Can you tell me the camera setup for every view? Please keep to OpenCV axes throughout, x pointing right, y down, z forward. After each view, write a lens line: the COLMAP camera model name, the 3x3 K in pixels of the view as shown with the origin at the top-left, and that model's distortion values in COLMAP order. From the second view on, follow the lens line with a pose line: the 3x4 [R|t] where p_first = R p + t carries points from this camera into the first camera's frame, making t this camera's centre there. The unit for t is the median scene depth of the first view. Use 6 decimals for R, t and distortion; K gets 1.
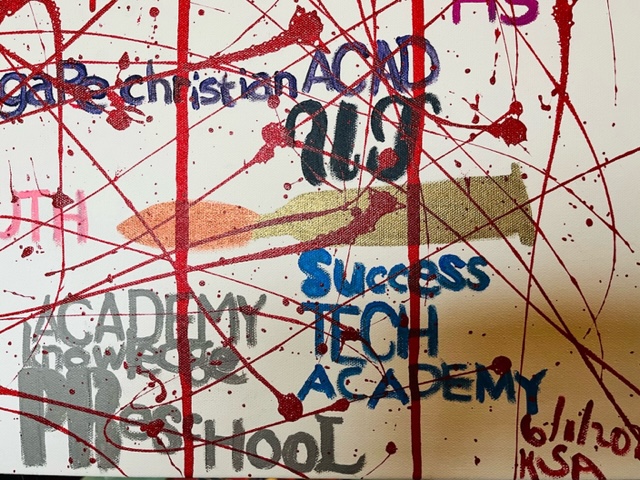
lens RADIAL K [[483.9, 0, 316.3], [0, 483.9, 243.3], [0, 0, 1]] dist [0.009784, -0.039111]
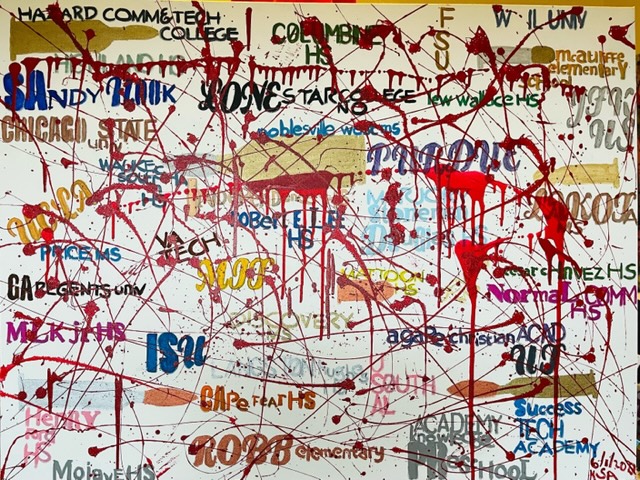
lens RADIAL K [[483.9, 0, 296.0], [0, 483.9, 225.3], [0, 0, 1]] dist [0.009784, -0.039111]
pose [[0.998316, 0.021296, 0.053951, -1.443490], [-0.020862, 0.999745, -0.008597, -0.922821], [-0.054120, 0.007457, 0.998507, -1.678516]]
